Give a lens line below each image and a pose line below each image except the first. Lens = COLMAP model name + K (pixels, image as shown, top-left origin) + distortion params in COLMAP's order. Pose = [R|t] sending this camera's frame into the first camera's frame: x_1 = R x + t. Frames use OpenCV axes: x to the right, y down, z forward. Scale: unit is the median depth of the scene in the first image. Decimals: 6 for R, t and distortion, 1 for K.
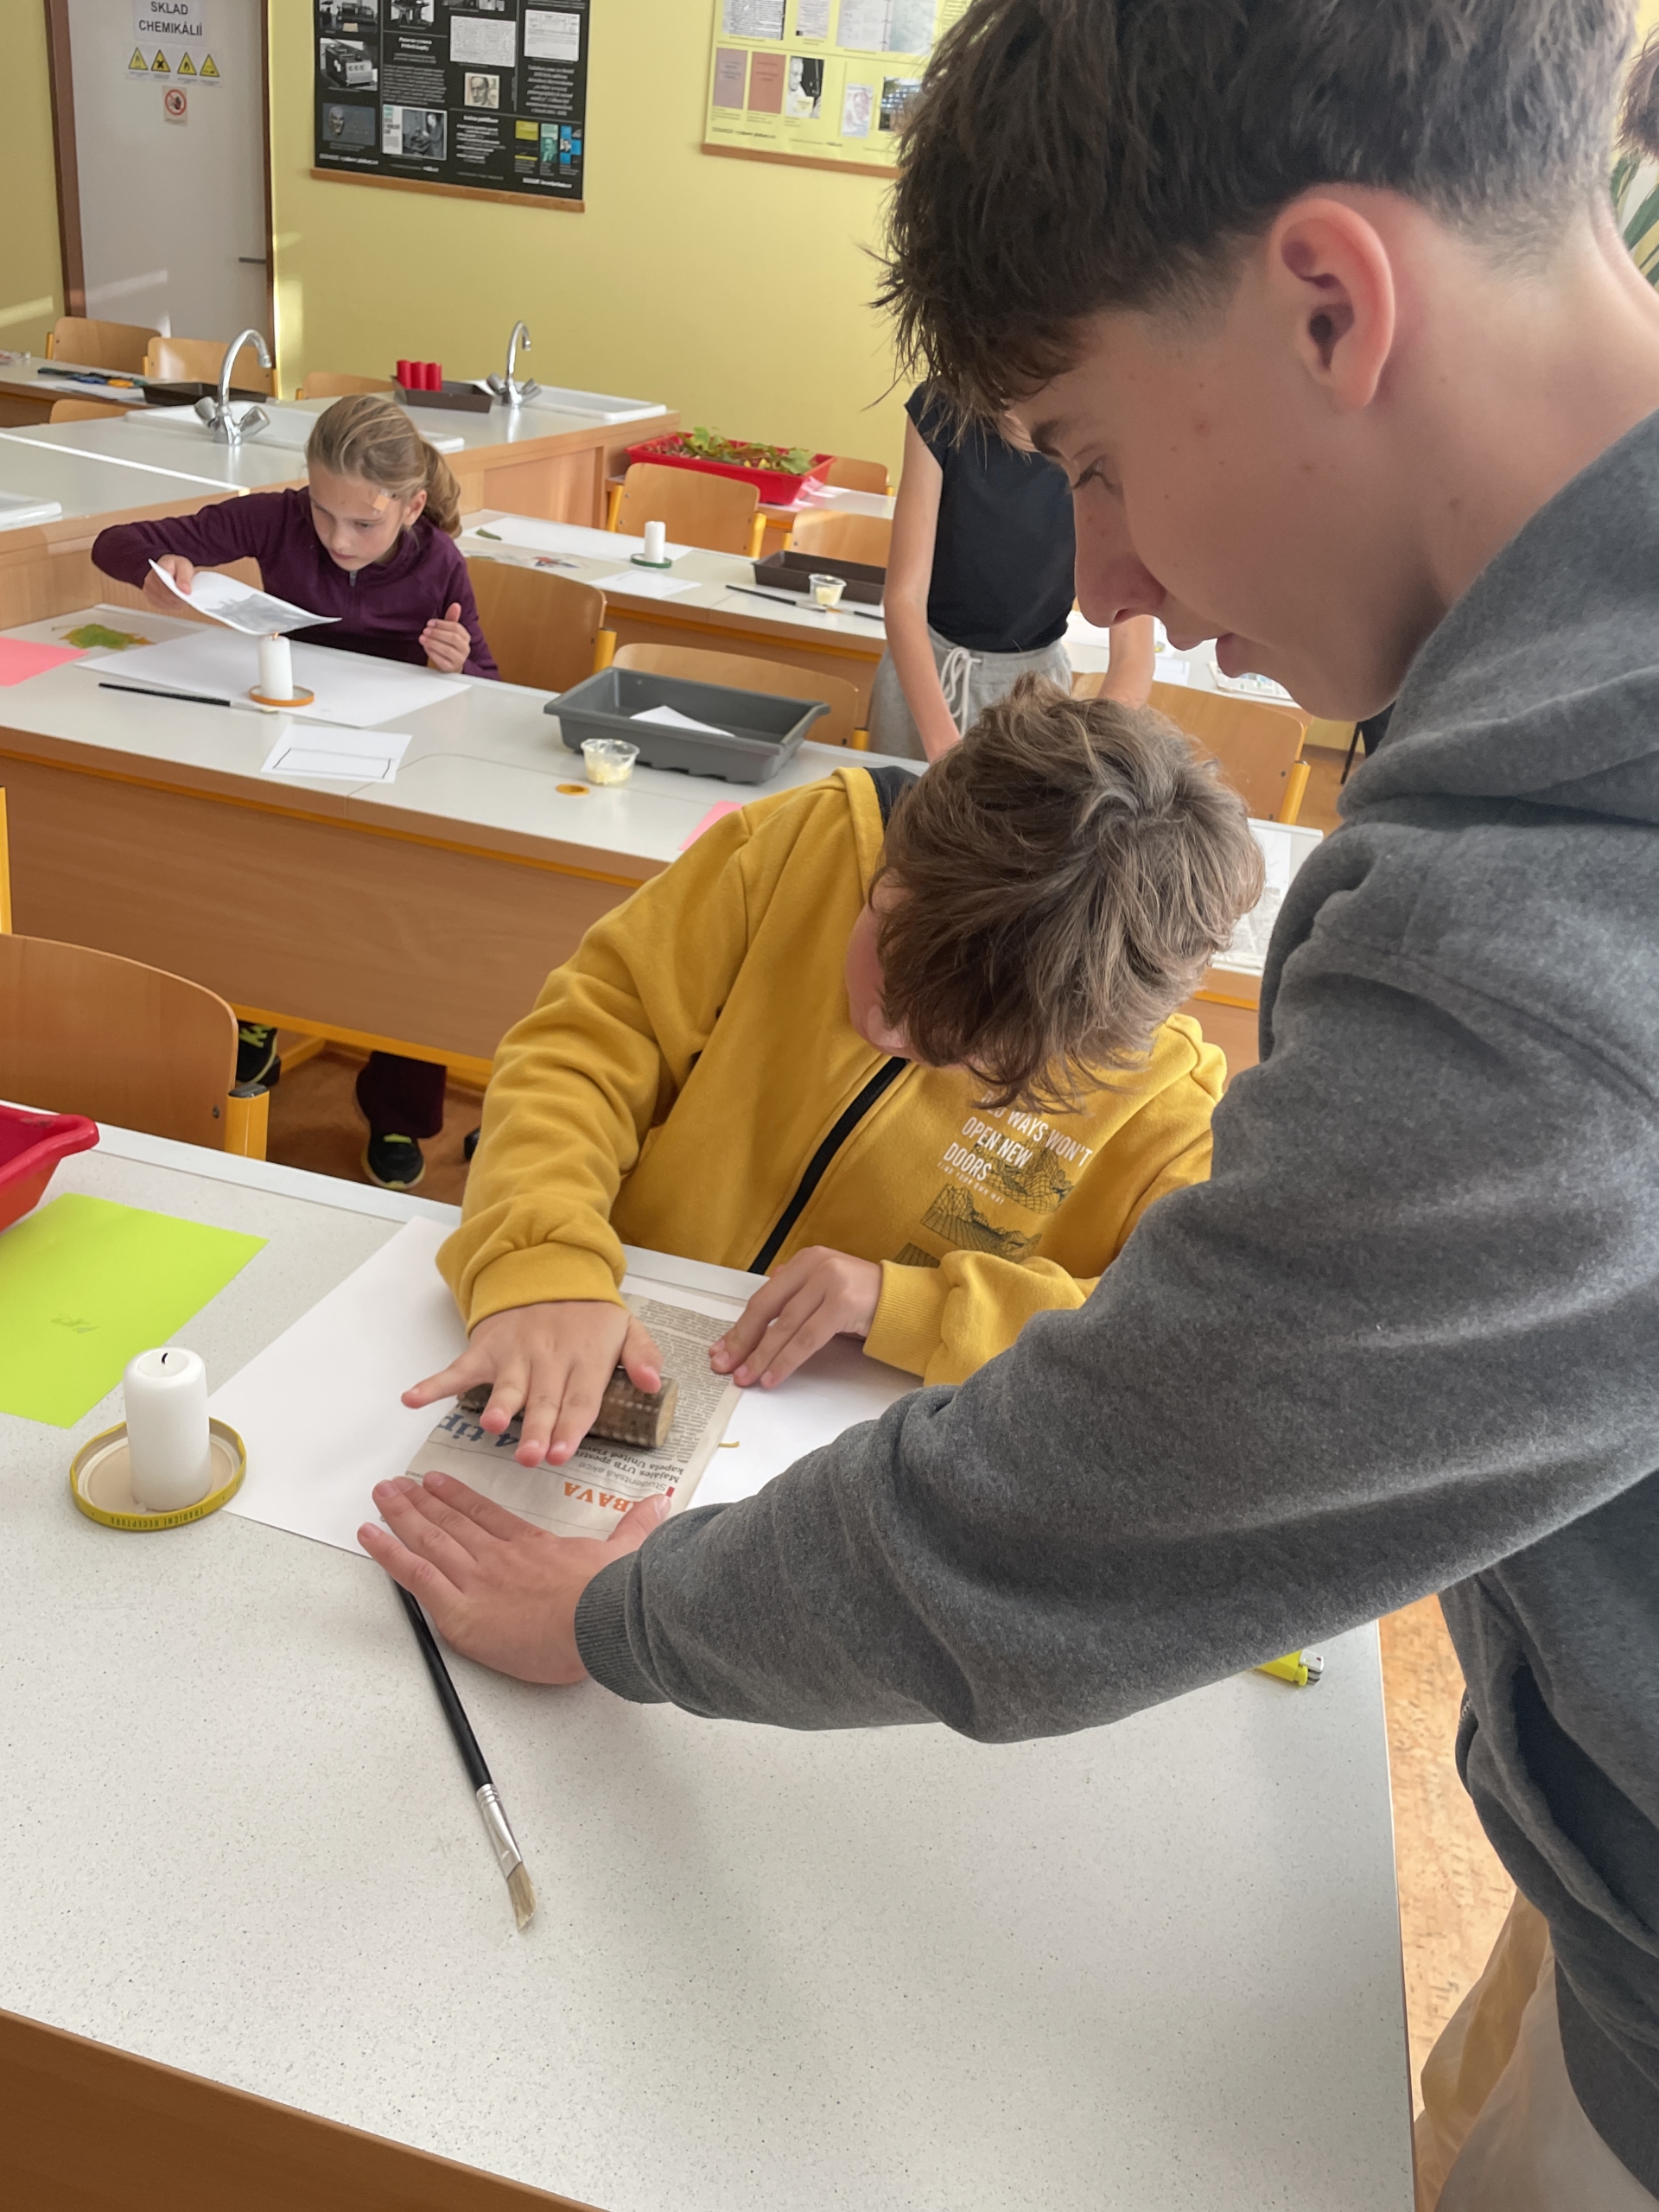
lens RADIAL K [[1696.8, 0, 823.9], [0, 1696.8, 1098.8], [0, 0, 1]] dist [0.054493, -0.075439]
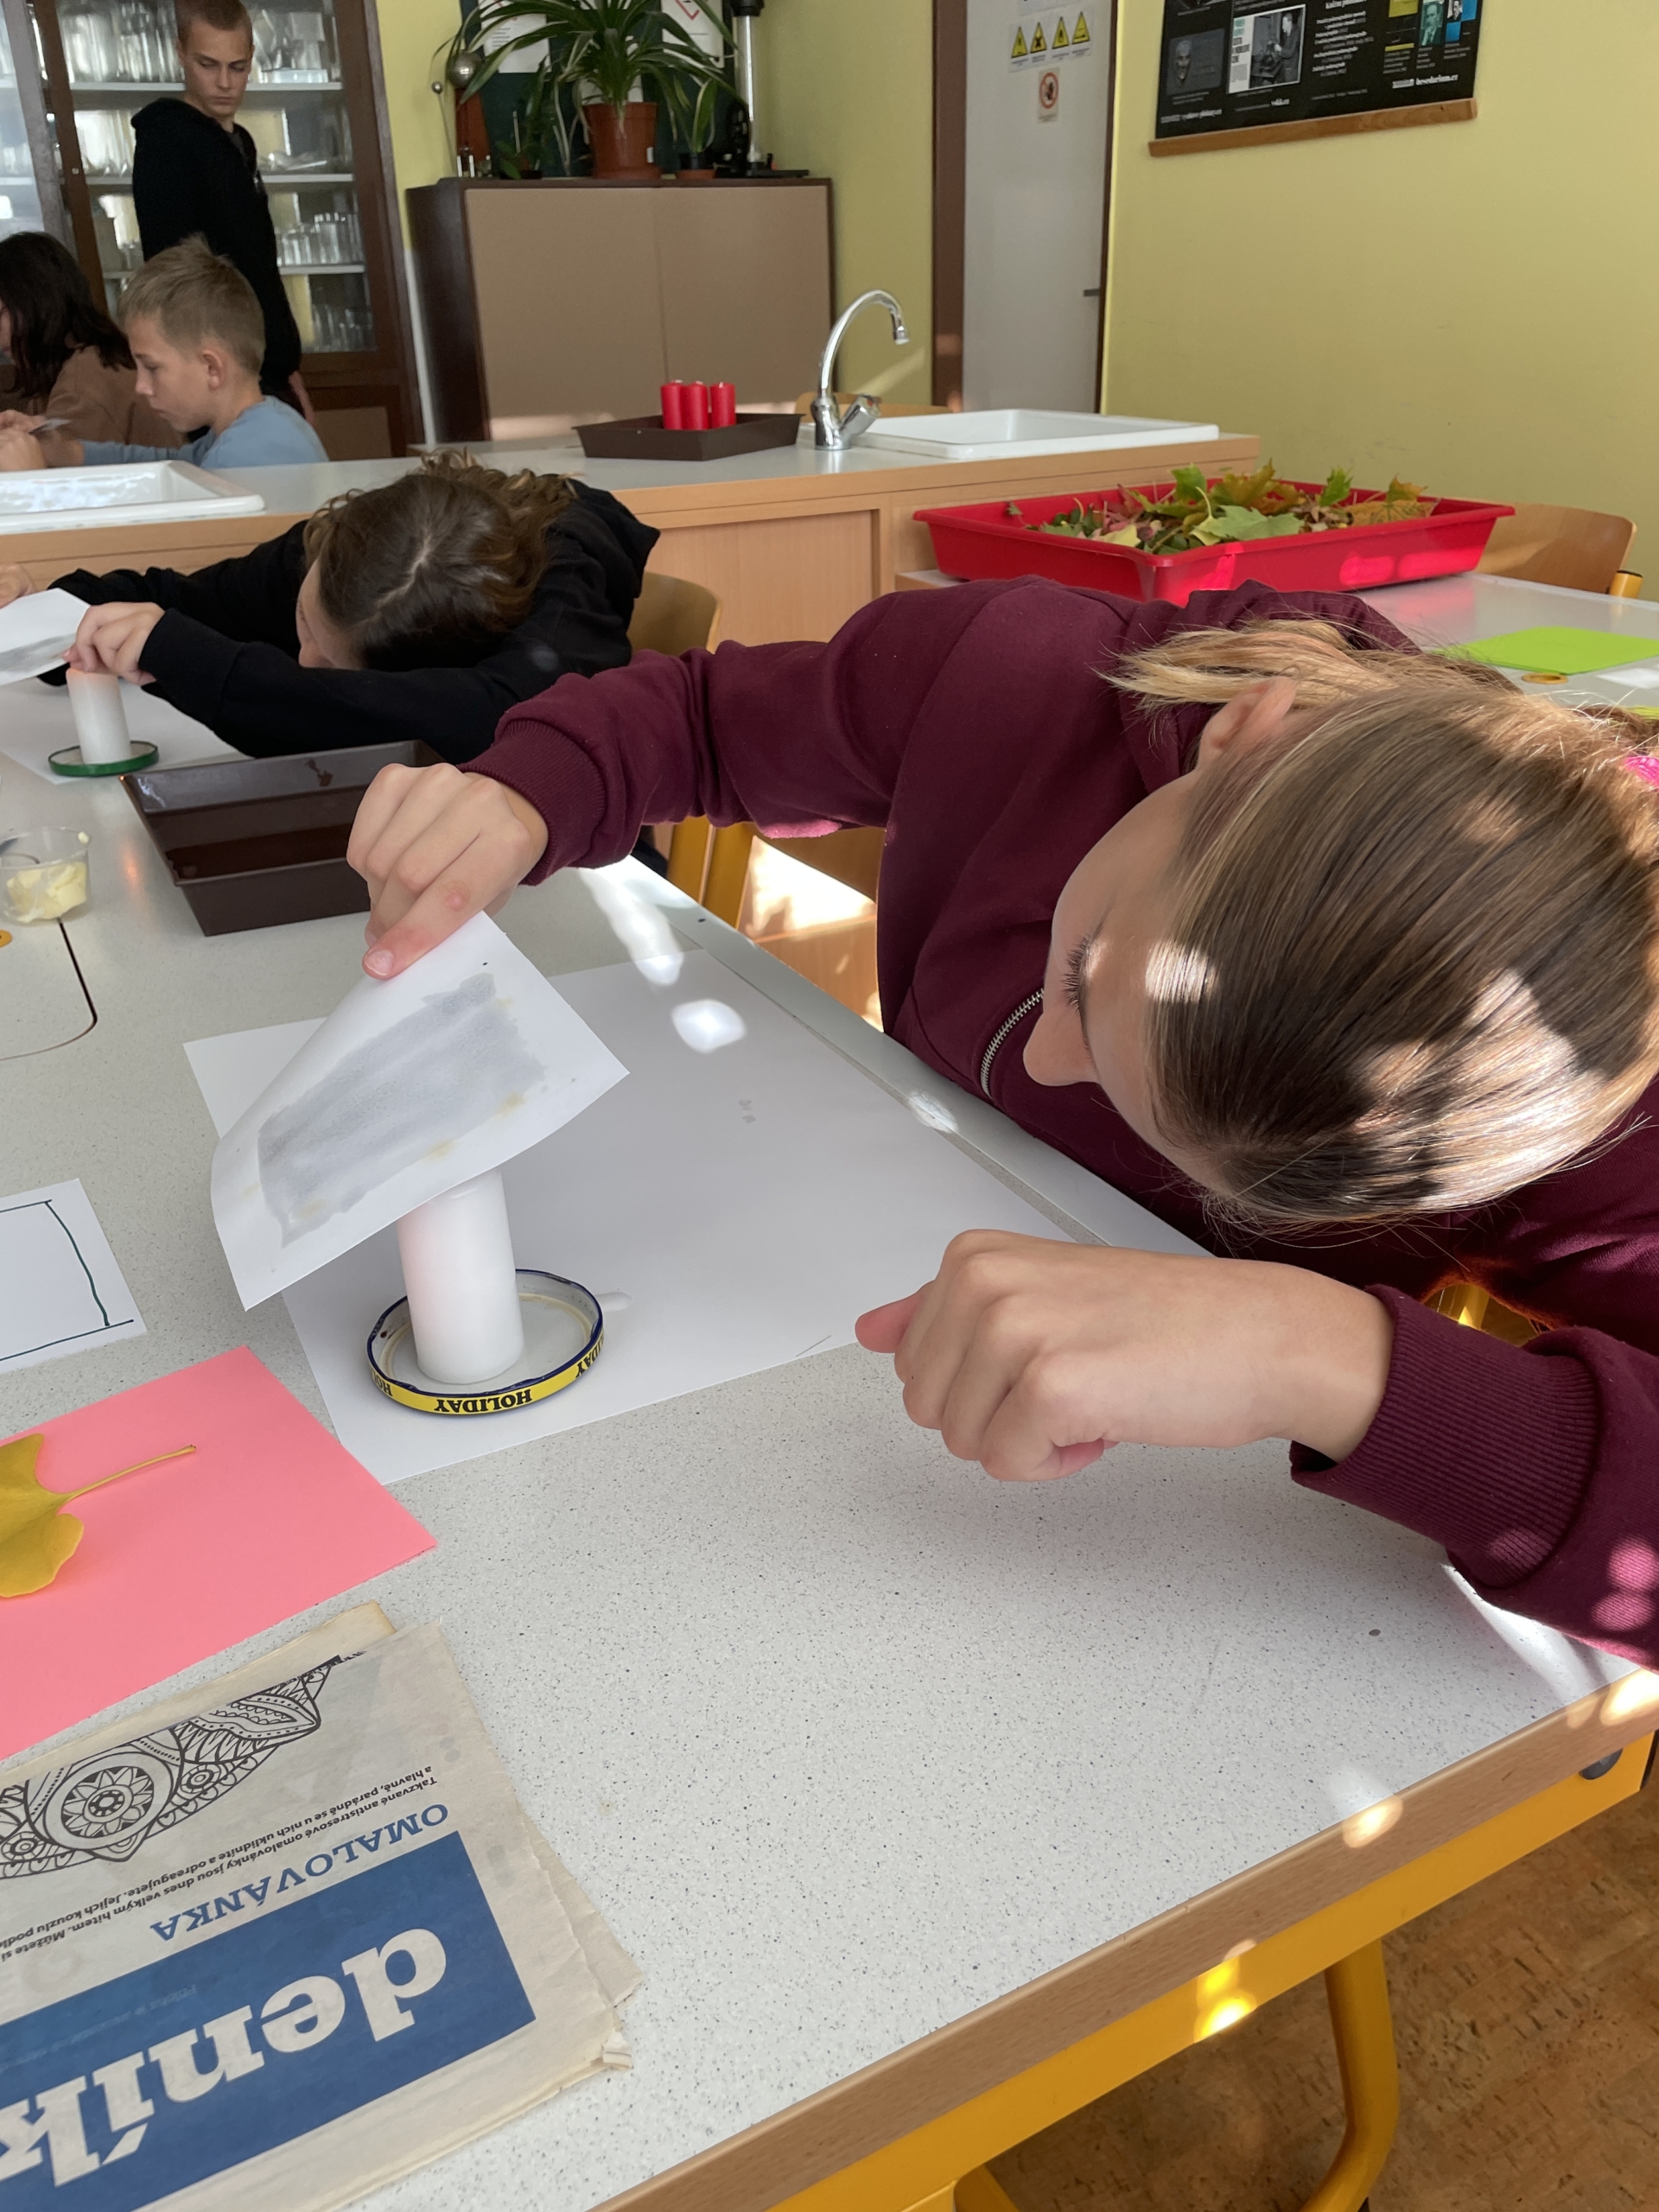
lens RADIAL K [[1696.8, 0, 829.9], [0, 1696.8, 1113.6], [0, 0, 1]] dist [0.054493, -0.075439]
pose [[0.664317, 0.206327, -0.718409, 0.192250], [-0.241140, 0.968914, 0.055287, -0.176478], [0.707484, 0.136509, 0.693420, 0.496543]]
